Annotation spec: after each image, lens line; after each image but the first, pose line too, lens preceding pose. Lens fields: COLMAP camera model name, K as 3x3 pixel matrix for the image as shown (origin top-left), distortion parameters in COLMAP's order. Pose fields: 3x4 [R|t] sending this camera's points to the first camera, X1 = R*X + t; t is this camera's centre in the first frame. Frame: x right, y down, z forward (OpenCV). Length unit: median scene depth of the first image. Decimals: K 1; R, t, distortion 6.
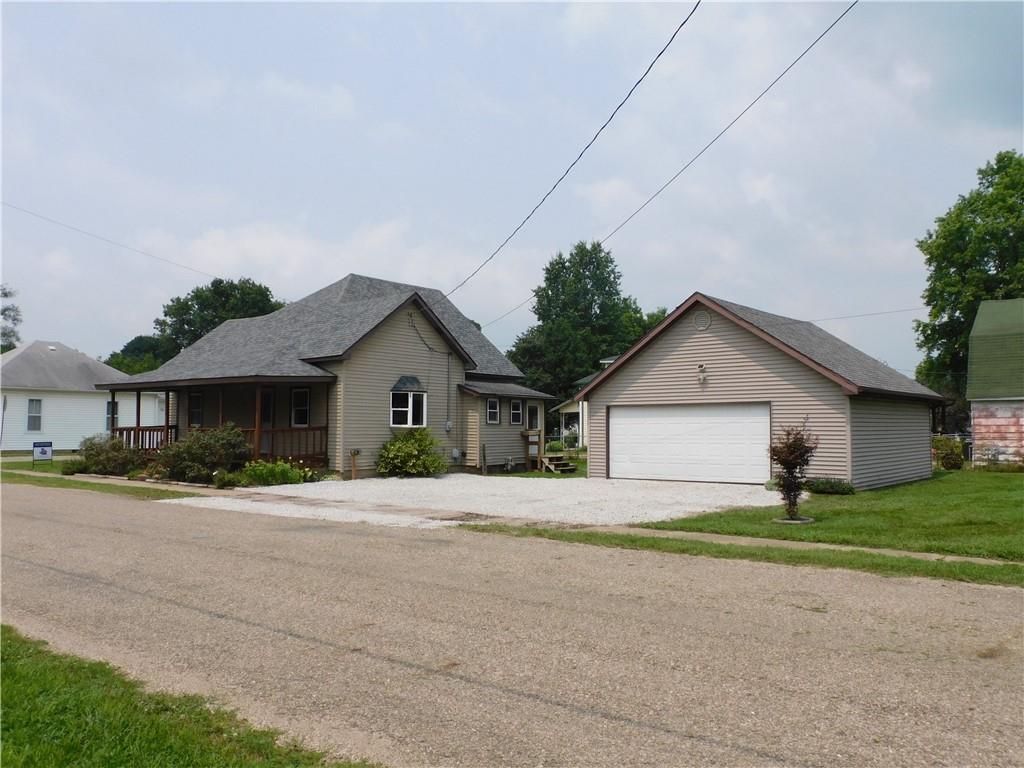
lens RADIAL K [[812.6, 0, 512.0], [0, 812.6, 384.0], [0, 0, 1]] dist [0.028446, -0.000841]
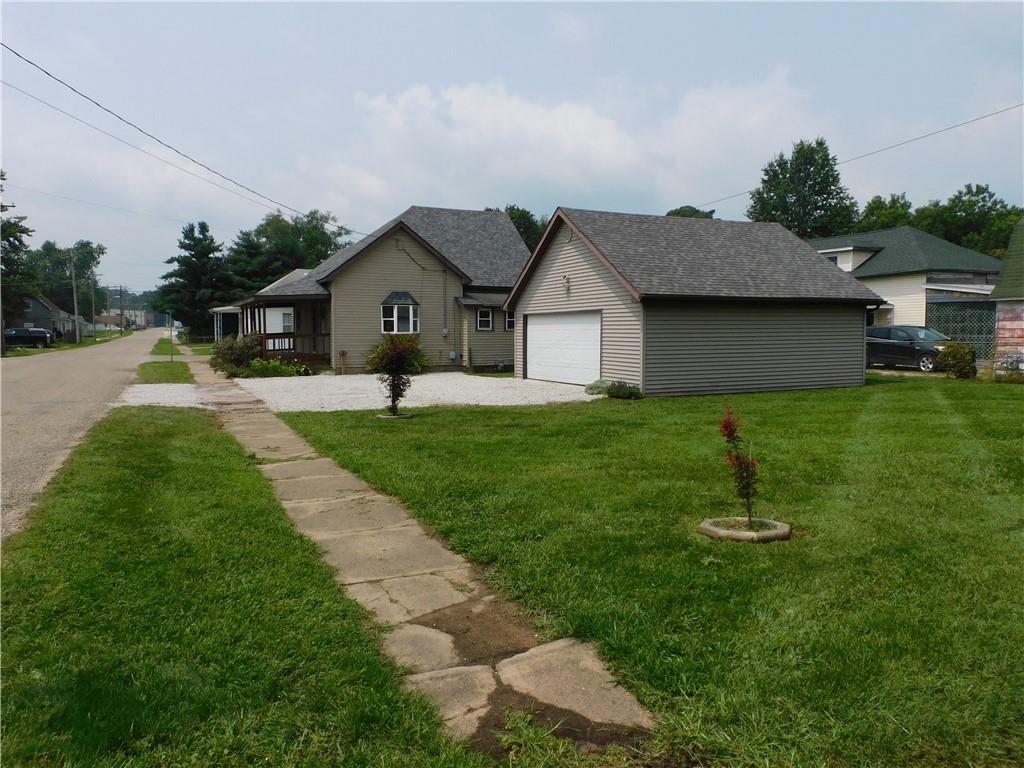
lens RADIAL K [[734.2, 0, 512.0], [0, 734.2, 384.0], [0, 0, 1]] dist [0.011614, 0.003784]
pose [[0.901089, 0.028221, -0.432715, 0.486610], [0.026653, 0.992389, 0.120227, -0.000270], [0.432814, -0.119868, 0.893478, 0.069025]]
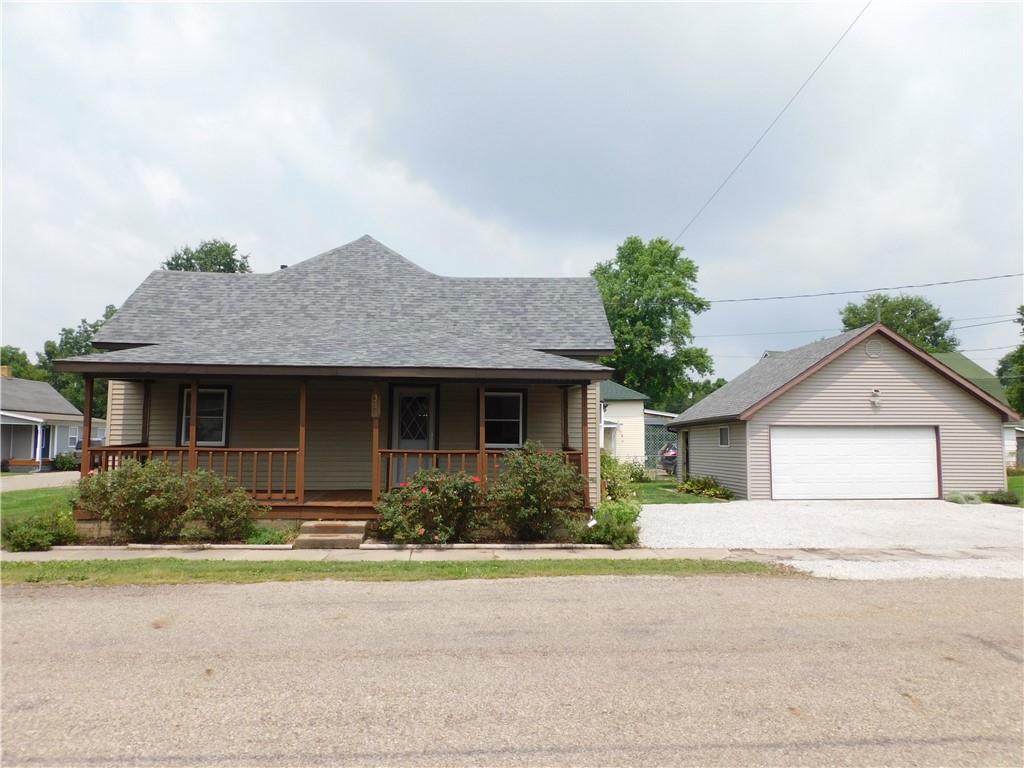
lens RADIAL K [[734.2, 0, 512.0], [0, 734.2, 384.0], [0, 0, 1]] dist [0.011614, 0.003784]
pose [[0.742362, 0.057049, 0.667566, -0.632464], [-0.037379, 0.998343, -0.043749, 0.024197], [-0.668955, 0.007525, 0.743265, 0.492791]]
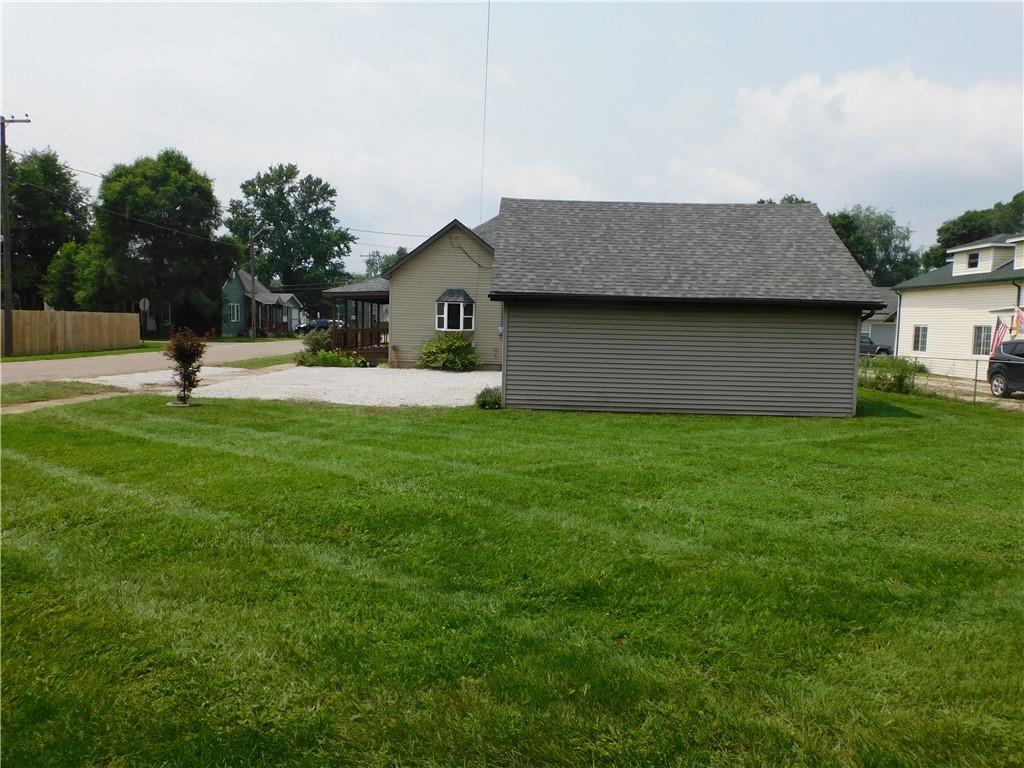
lens RADIAL K [[734.2, 0, 512.0], [0, 734.2, 384.0], [0, 0, 1]] dist [0.011614, 0.003784]
pose [[0.608908, 0.078351, -0.789362, 0.784441], [0.016405, 0.993653, 0.111282, 0.010190], [0.793071, -0.080710, 0.603758, 0.371441]]
